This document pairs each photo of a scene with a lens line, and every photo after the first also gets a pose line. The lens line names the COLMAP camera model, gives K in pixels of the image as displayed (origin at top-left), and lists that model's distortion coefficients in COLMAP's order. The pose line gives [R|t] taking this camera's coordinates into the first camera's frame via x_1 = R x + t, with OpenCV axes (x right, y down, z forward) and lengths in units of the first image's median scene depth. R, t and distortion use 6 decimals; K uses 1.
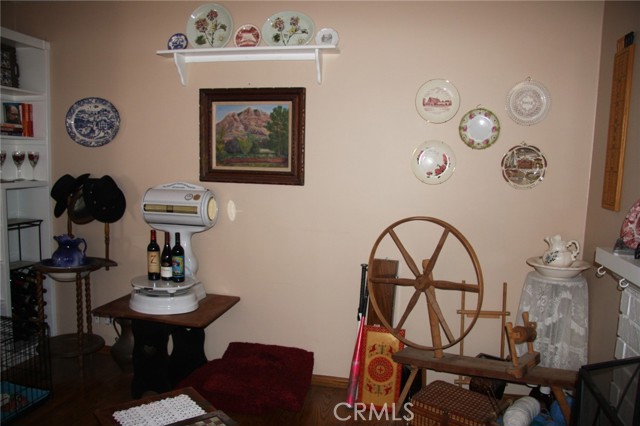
lens RADIAL K [[509.5, 0, 317.2], [0, 509.5, 216.3], [0, 0, 1]] dist [-0.118315, 0.079267]
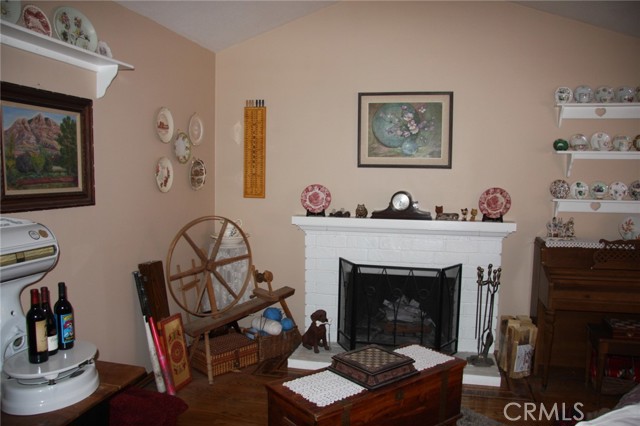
lens RADIAL K [[509.5, 0, 320.2], [0, 509.5, 215.3], [0, 0, 1]] dist [-0.118315, 0.079267]
pose [[0.008401, -0.115425, 0.993281, -0.919199], [0.094361, 0.988975, 0.114127, -0.105764], [-0.995503, 0.092768, 0.019200, 0.566306]]
